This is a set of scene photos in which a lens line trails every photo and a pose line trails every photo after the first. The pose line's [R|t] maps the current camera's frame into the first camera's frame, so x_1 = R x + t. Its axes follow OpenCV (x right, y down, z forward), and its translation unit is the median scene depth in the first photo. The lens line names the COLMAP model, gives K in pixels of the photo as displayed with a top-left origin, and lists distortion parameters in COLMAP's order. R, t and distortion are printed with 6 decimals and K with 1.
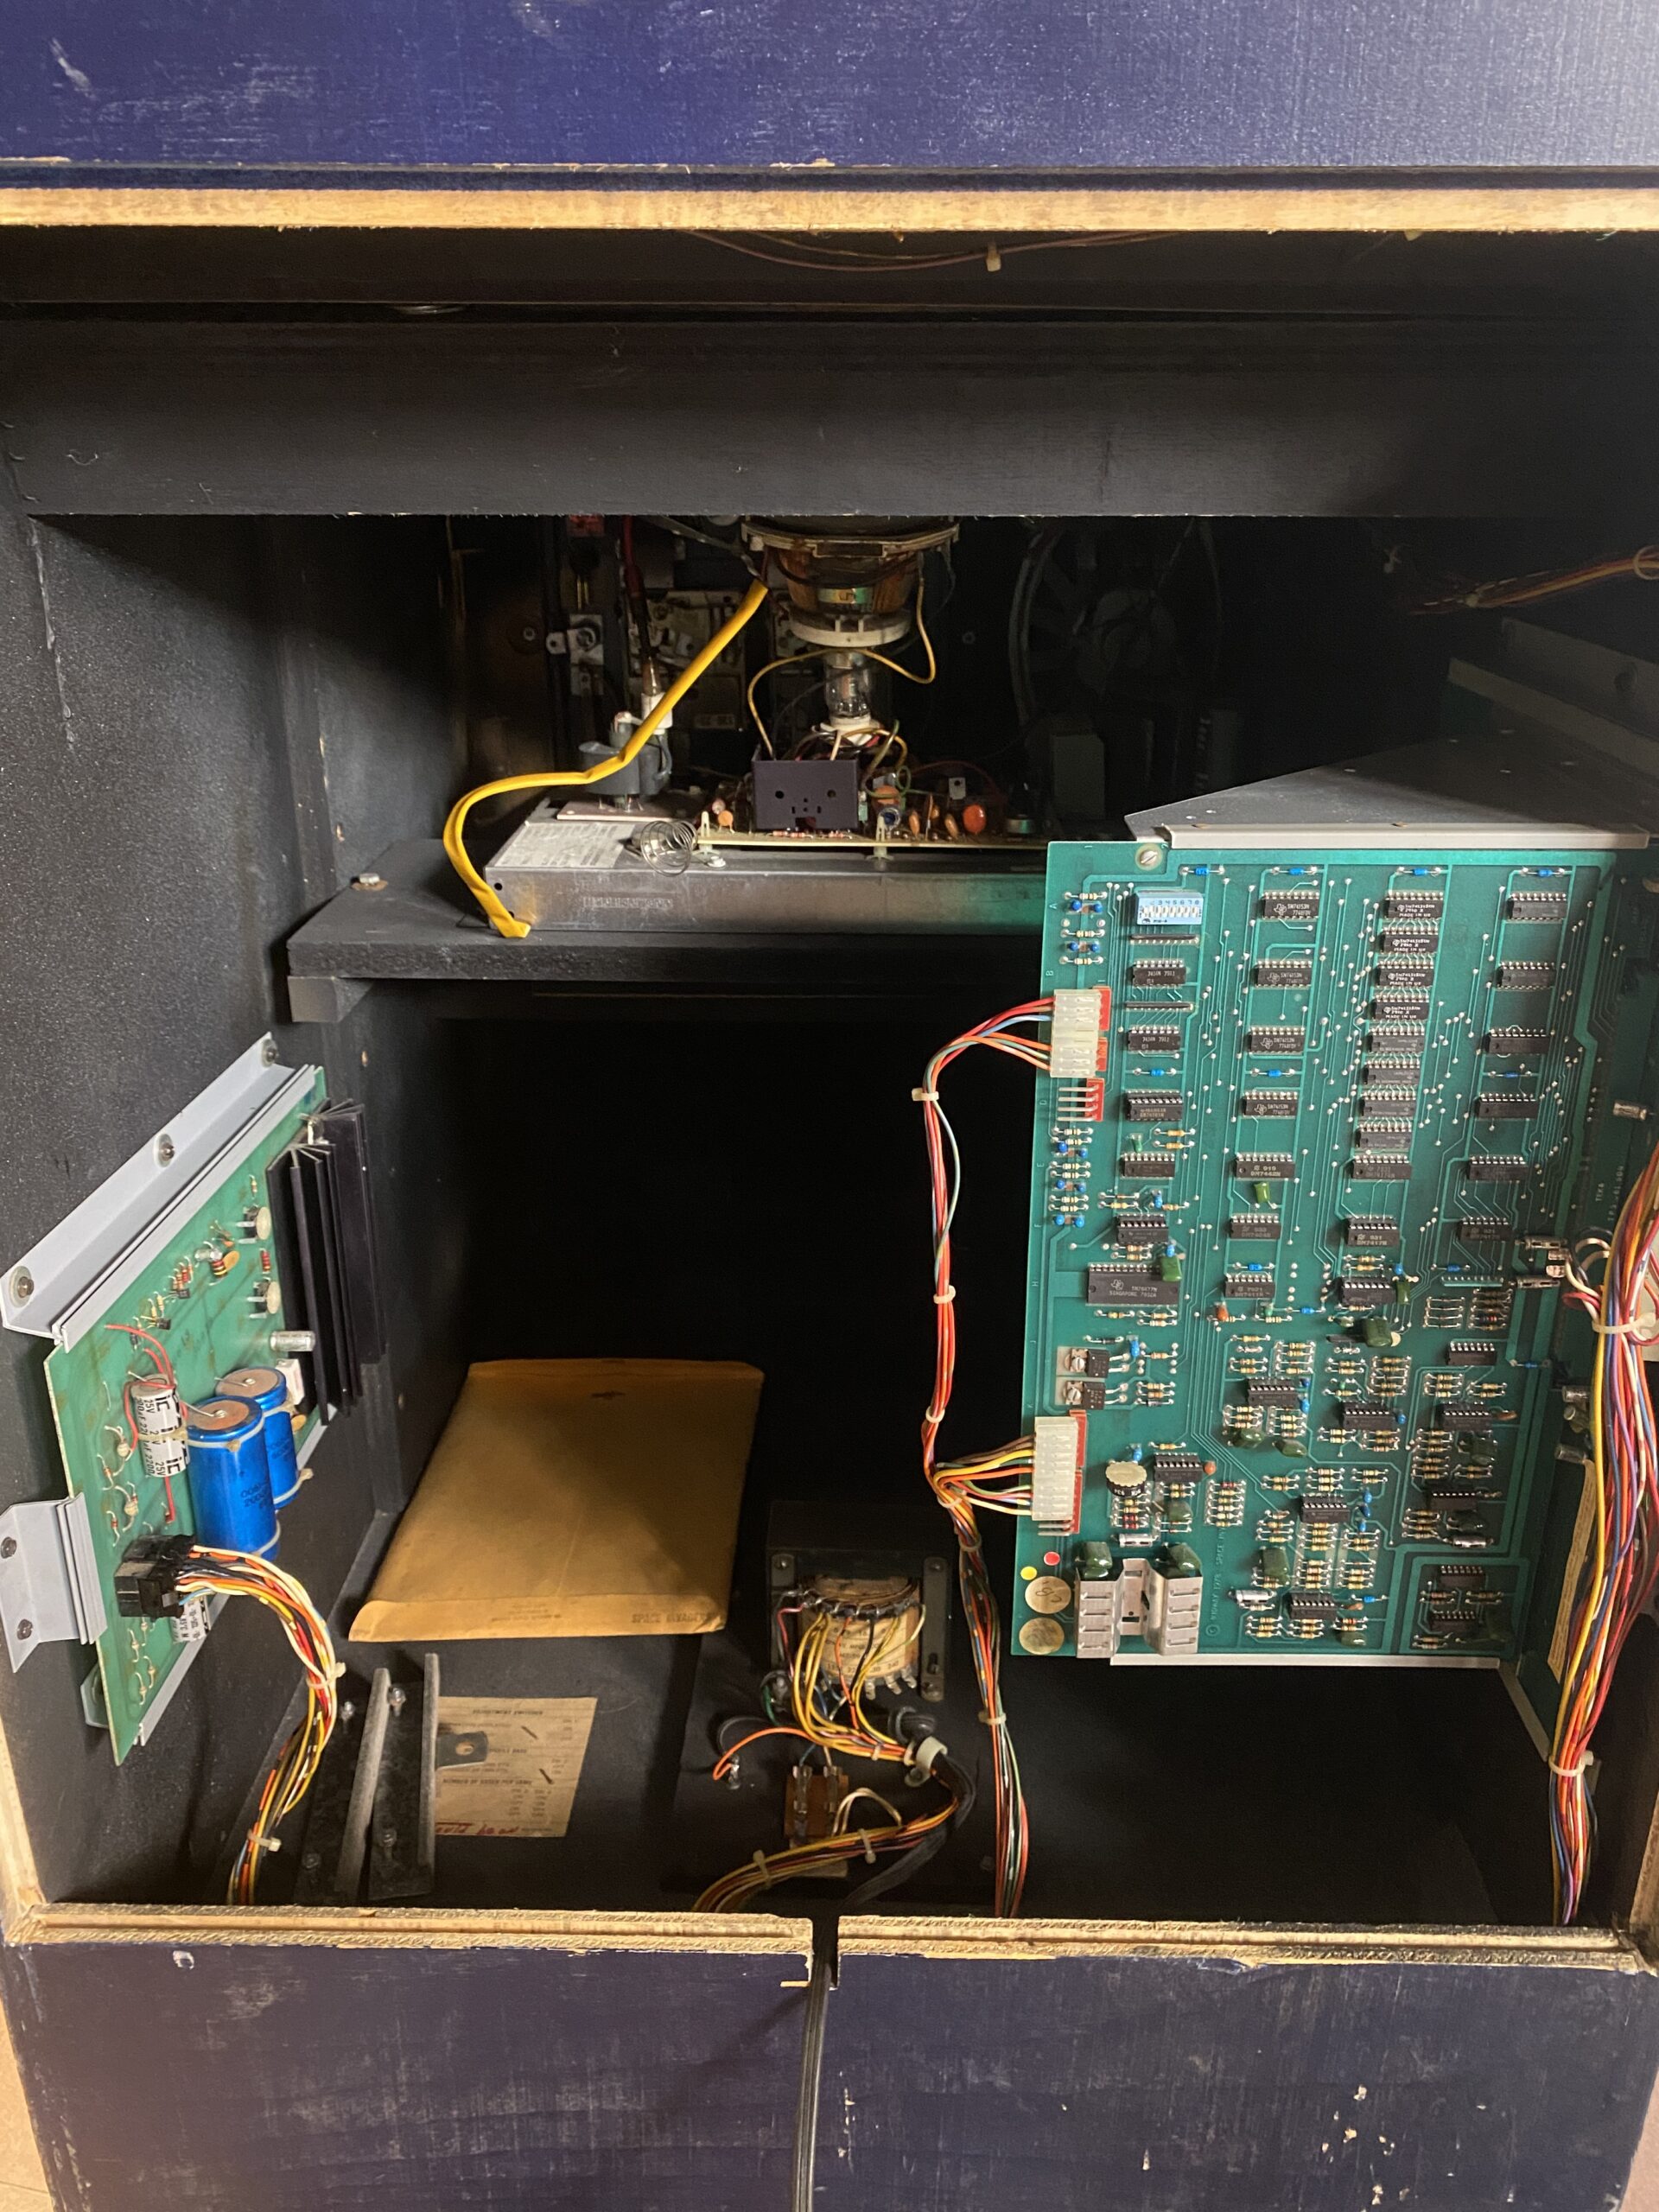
lens RADIAL K [[1664.0, 0, 864.7], [0, 1664.0, 1109.1], [0, 0, 1]] dist [0.016441, -0.015351]
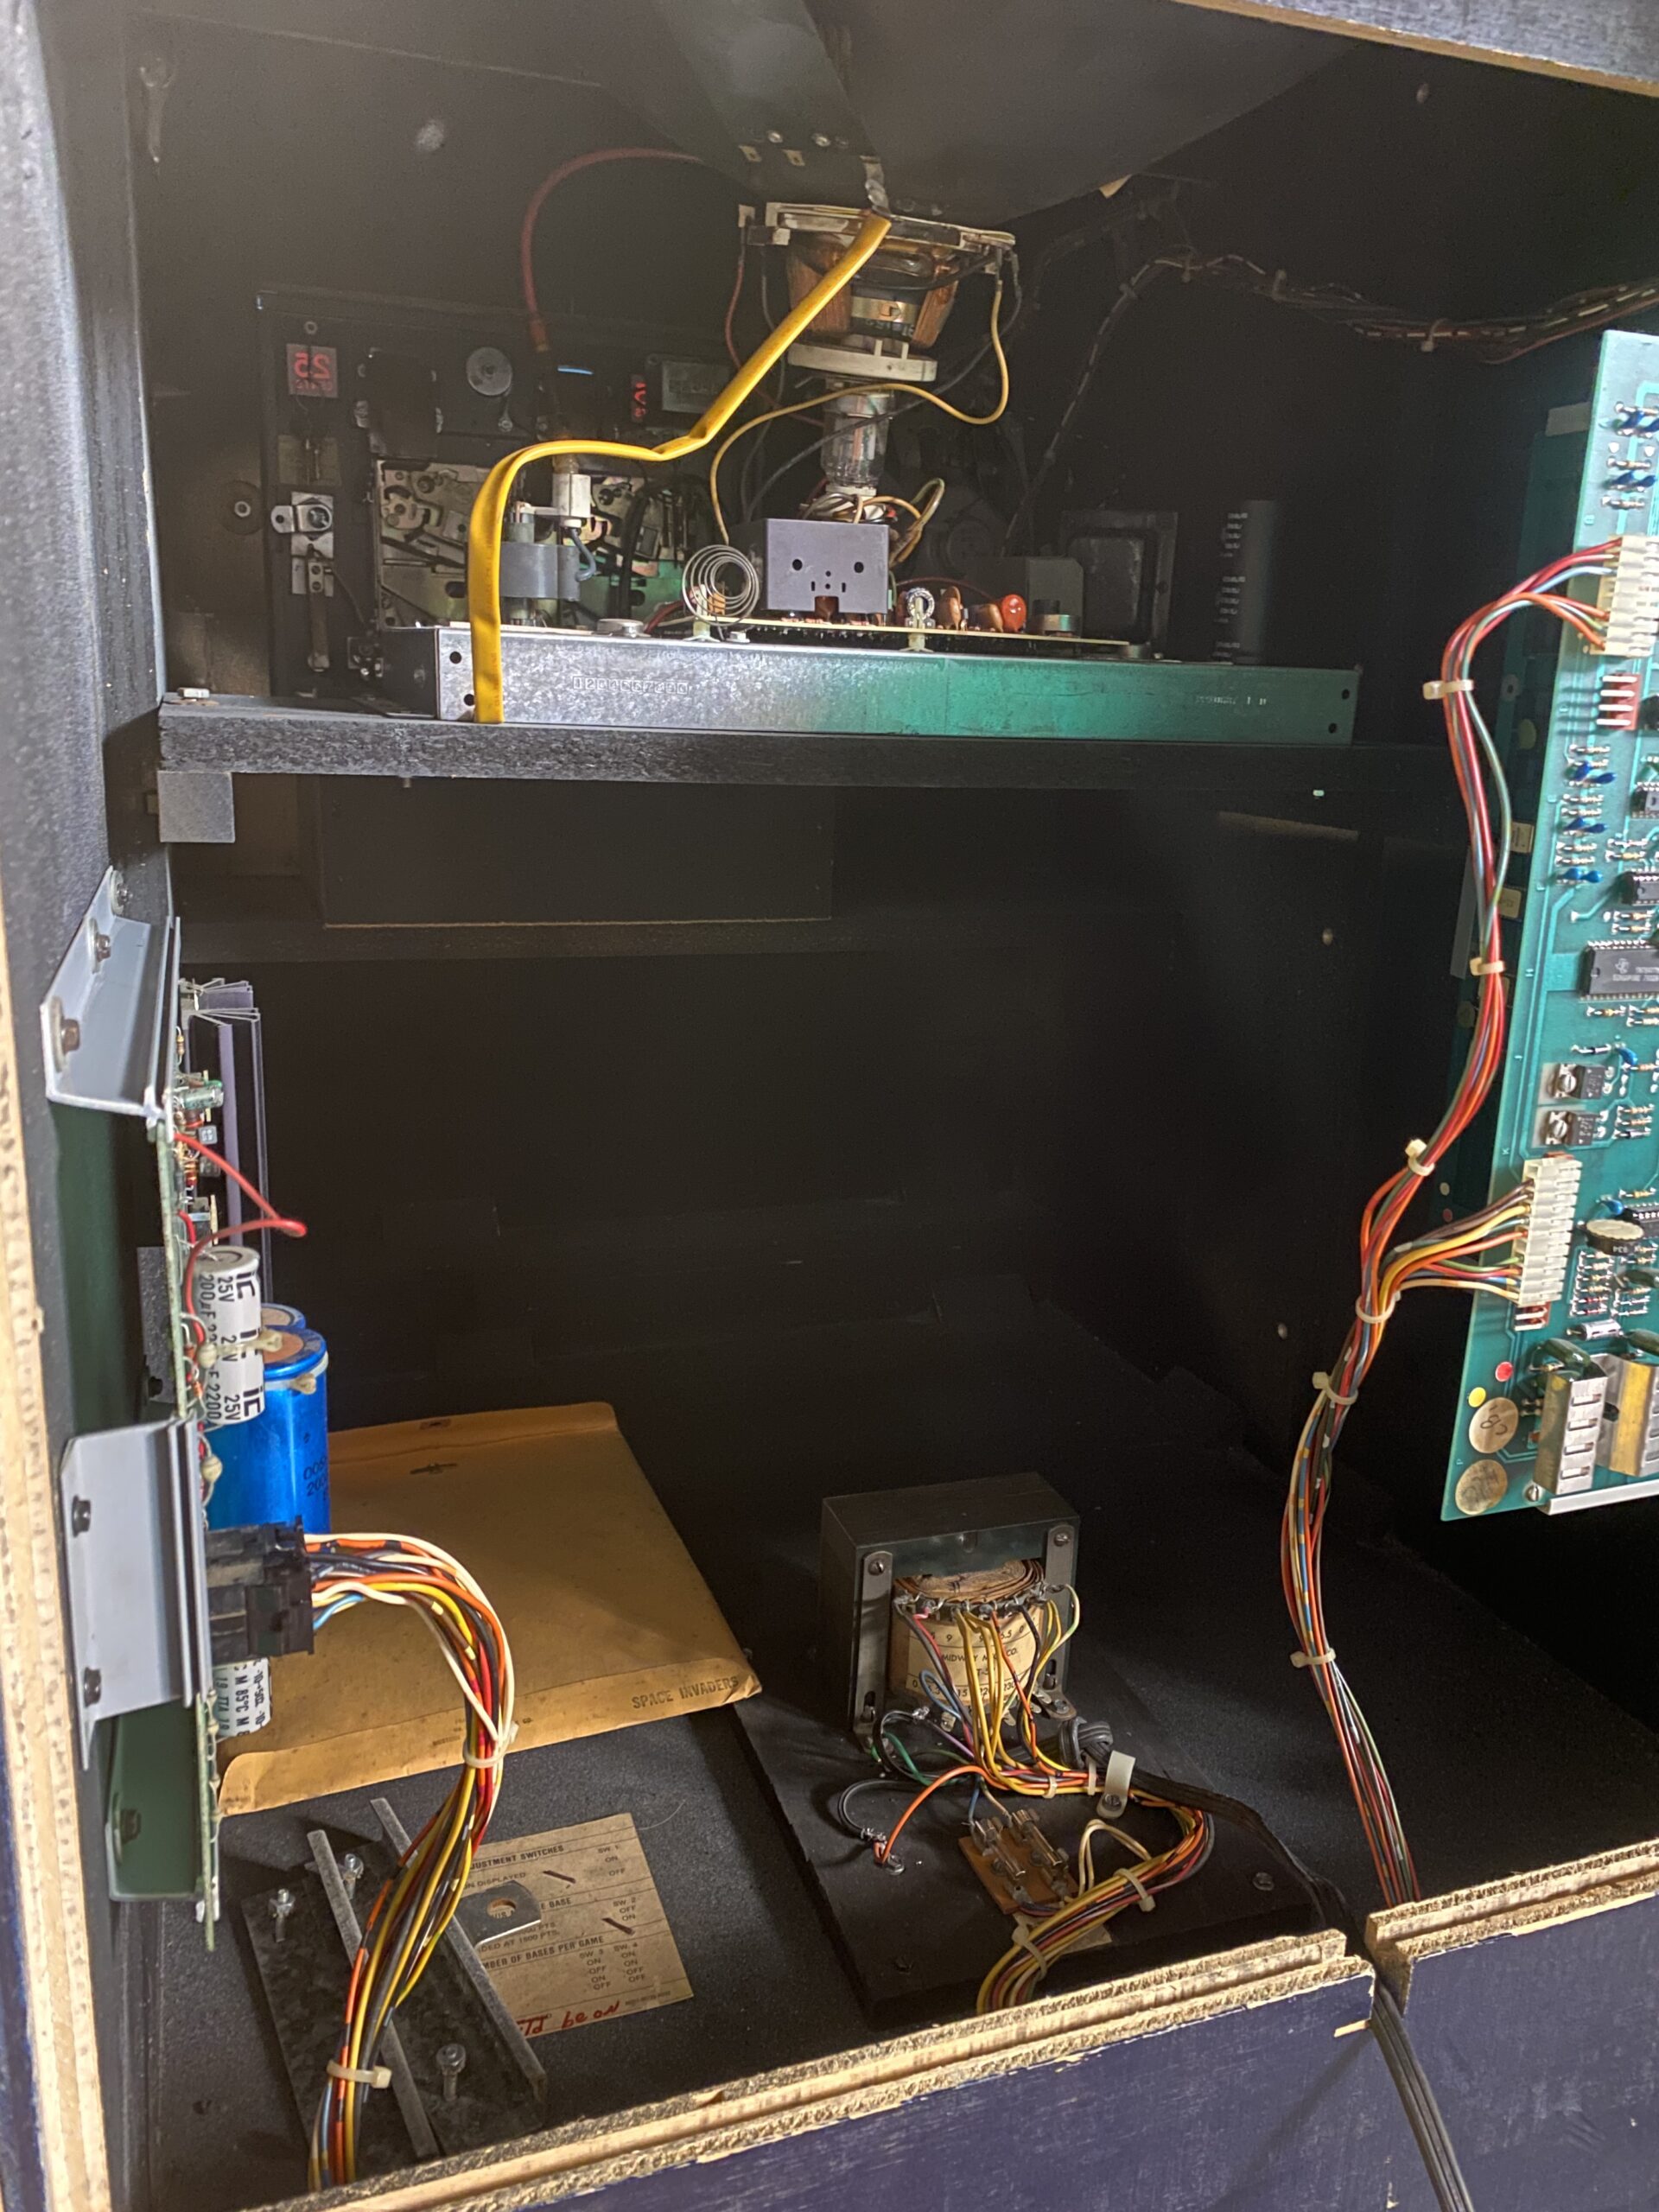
lens RADIAL K [[1664.0, 0, 864.7], [0, 1664.0, 1109.1], [0, 0, 1]] dist [0.016441, -0.015351]
pose [[0.930712, -0.061823, 0.360491, -0.421608], [0.105265, 0.989186, -0.102130, 0.196072], [-0.350278, 0.133000, 0.927155, 0.376204]]
